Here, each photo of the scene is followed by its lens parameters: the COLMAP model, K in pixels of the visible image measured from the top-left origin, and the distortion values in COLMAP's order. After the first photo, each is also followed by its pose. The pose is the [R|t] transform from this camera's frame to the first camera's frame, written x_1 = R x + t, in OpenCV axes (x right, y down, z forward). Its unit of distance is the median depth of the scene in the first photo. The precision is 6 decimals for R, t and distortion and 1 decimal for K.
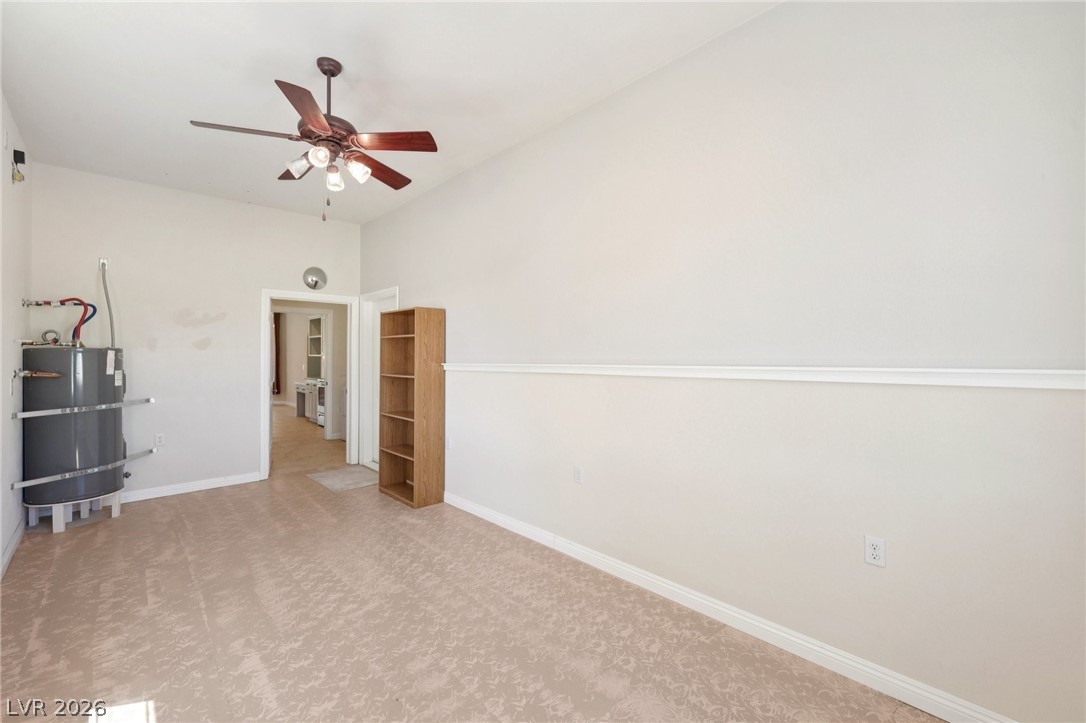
lens RADIAL K [[459.1, 0, 541.9], [0, 459.1, 357.8], [0, 0, 1]] dist [-0.001287, -0.000485]
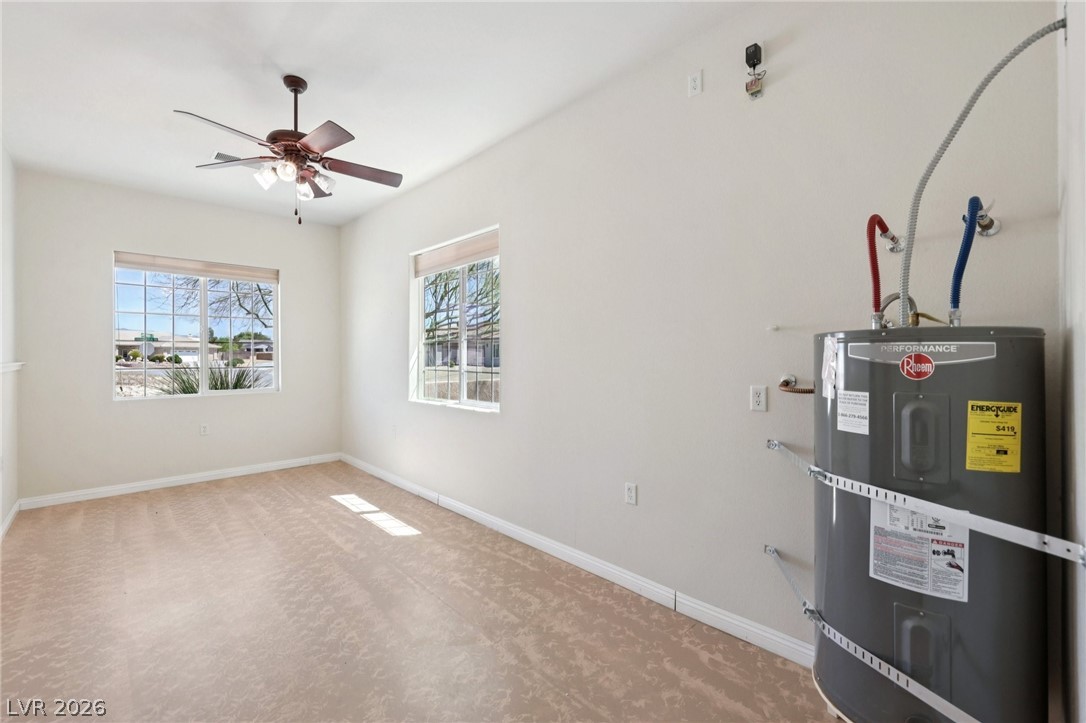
lens RADIAL K [[418.6, 0, 542.9], [0, 418.6, 359.5], [0, 0, 1]] dist [-0.001251, 0.000013]
pose [[-0.998580, 0.002844, -0.053192, -0.962672], [0.002315, 0.999947, 0.010002, -0.014245], [0.053218, 0.009864, -0.998534, 1.940412]]
